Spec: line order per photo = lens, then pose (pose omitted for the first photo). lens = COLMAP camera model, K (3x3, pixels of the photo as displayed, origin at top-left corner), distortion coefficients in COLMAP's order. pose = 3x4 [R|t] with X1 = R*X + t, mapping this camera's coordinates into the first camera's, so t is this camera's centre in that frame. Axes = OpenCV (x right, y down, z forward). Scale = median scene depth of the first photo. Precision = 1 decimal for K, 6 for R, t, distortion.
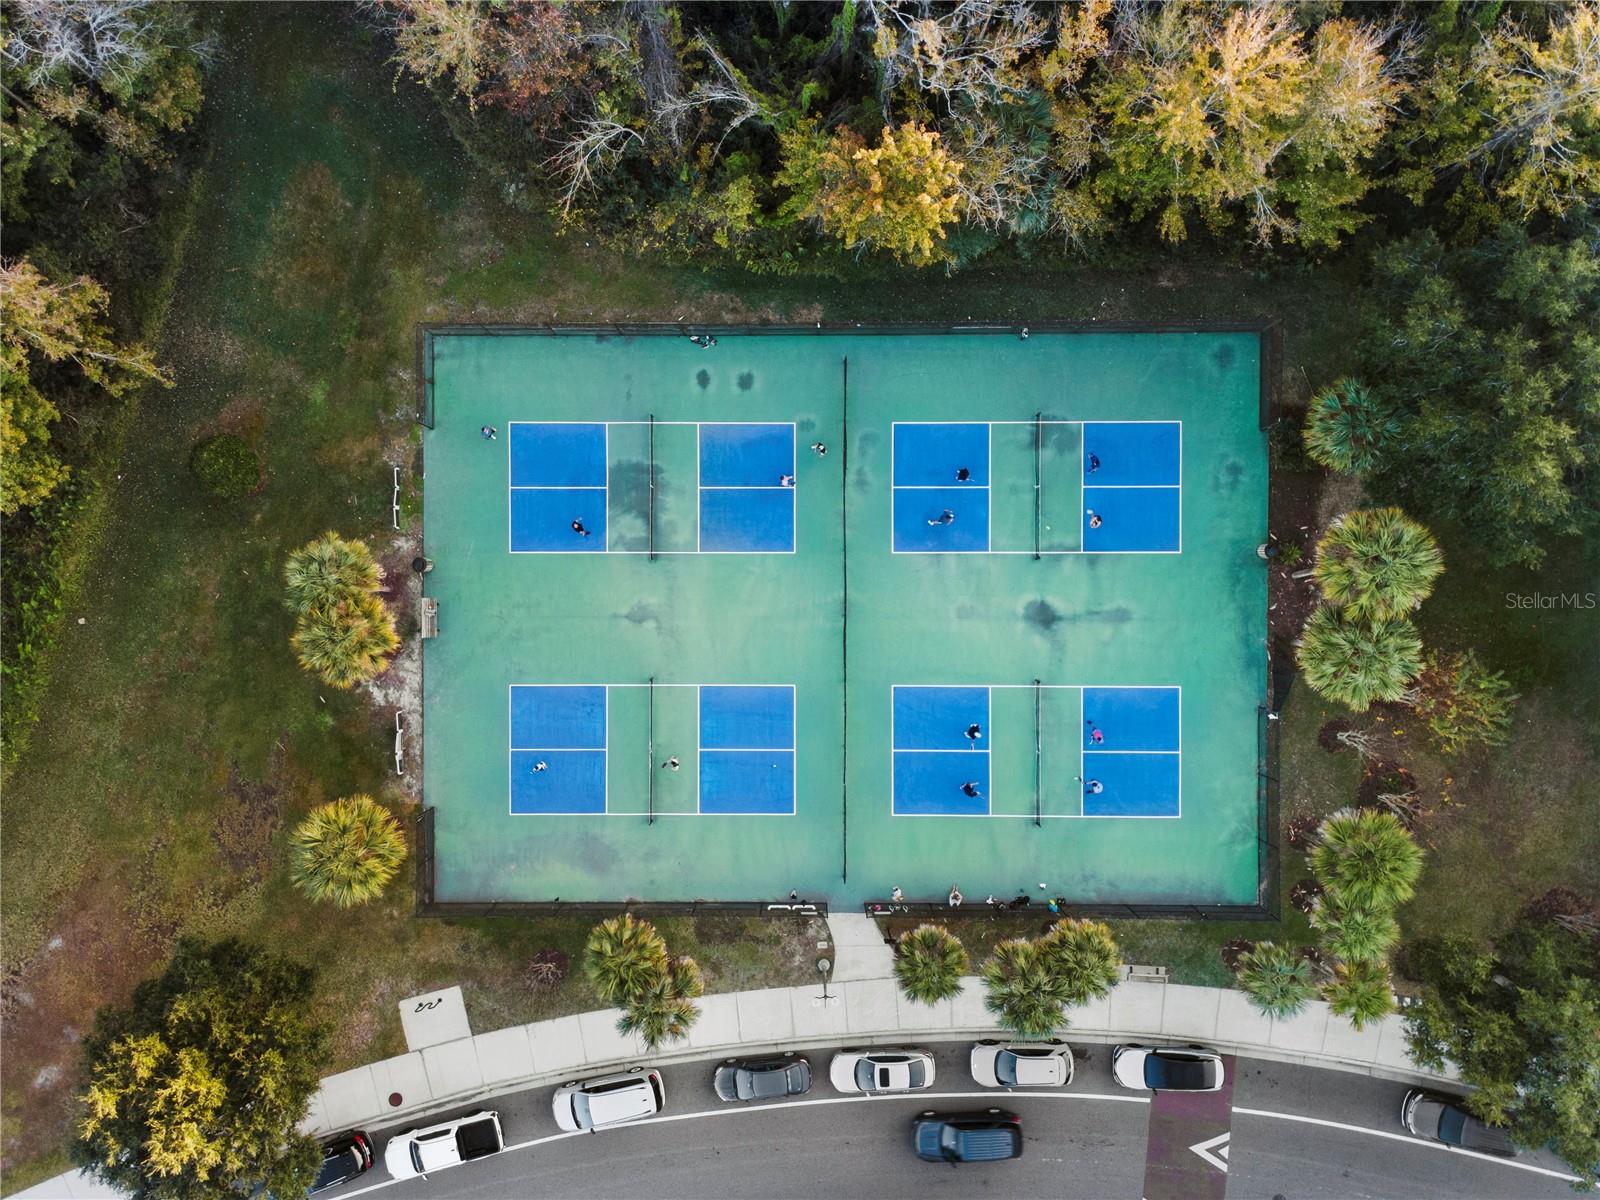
lens RADIAL K [[1163.8, 0, 796.6], [0, 1163.8, 609.5], [0, 0, 1]] dist [-0.002167, 0.062404]
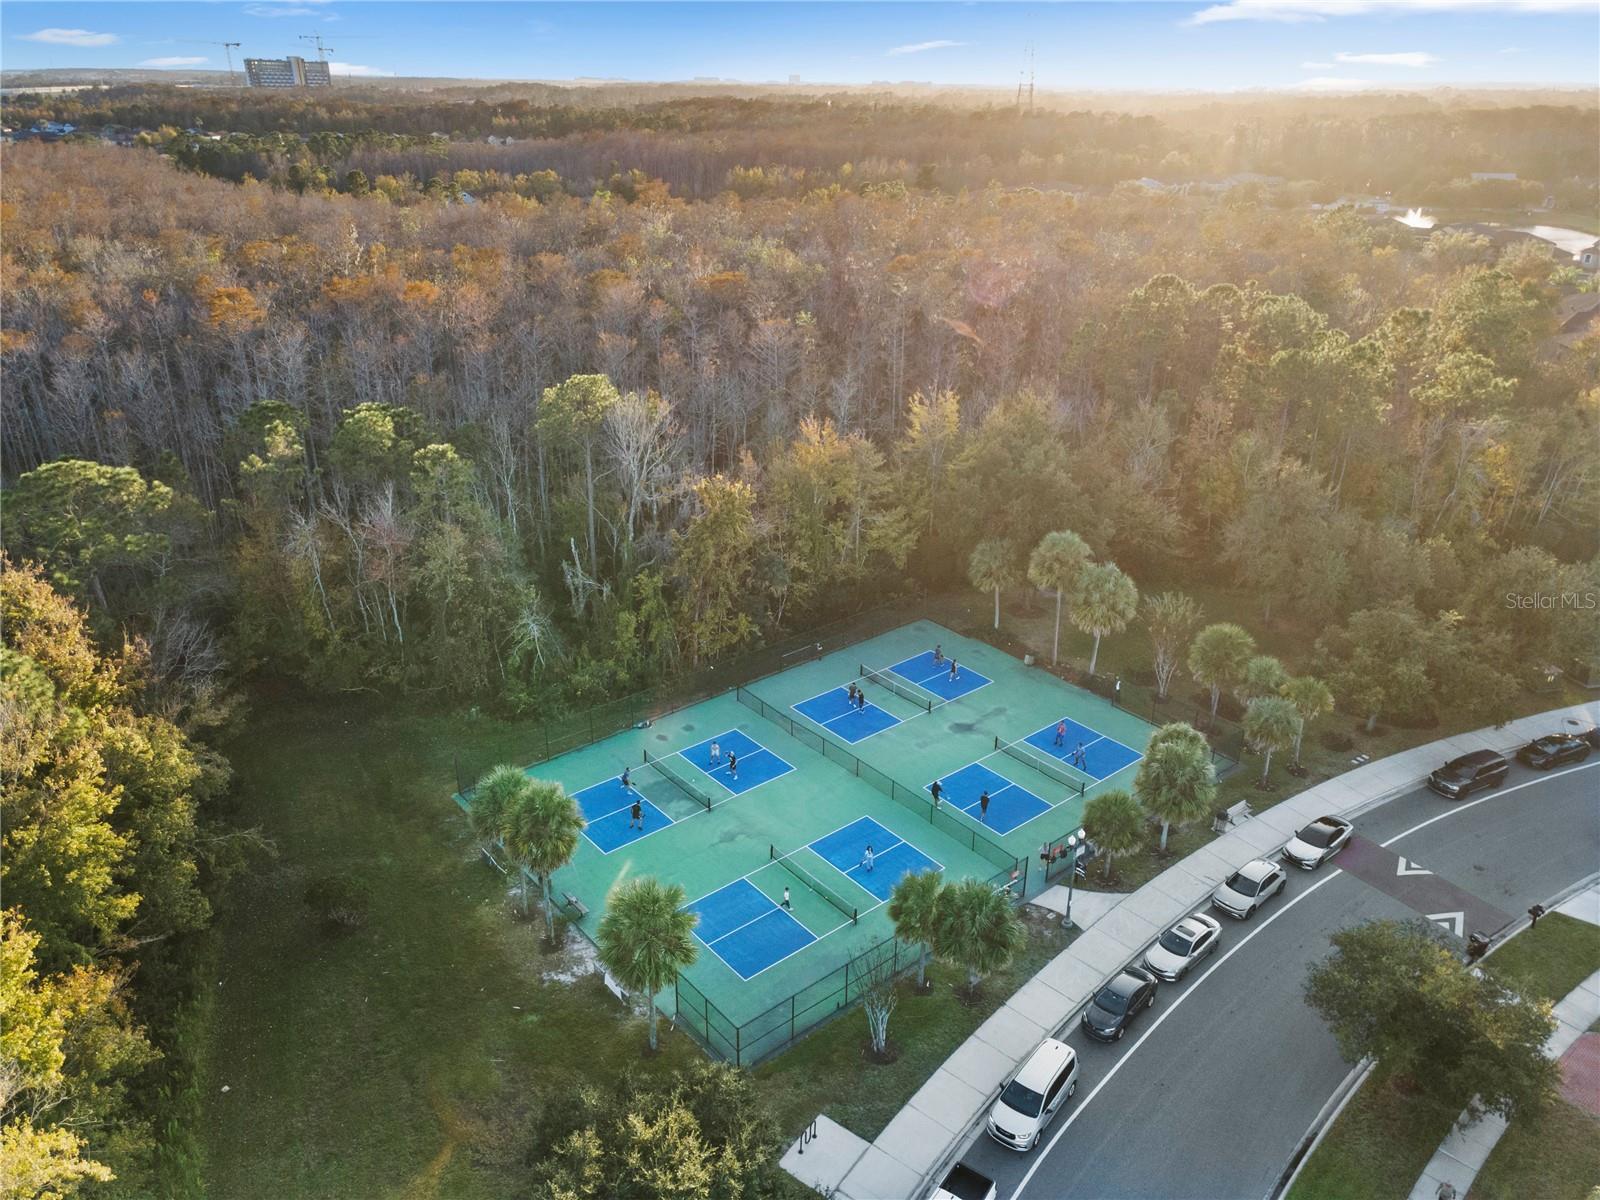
lens RADIAL K [[1163.8, 0, 796.6], [0, 1163.8, 609.5], [0, 0, 1]] dist [-0.002167, 0.062404]
pose [[0.765521, -0.248113, 0.593648, -0.723841], [0.643185, 0.319564, -0.695839, 0.793069], [-0.017062, 0.914505, 0.404216, 0.314046]]
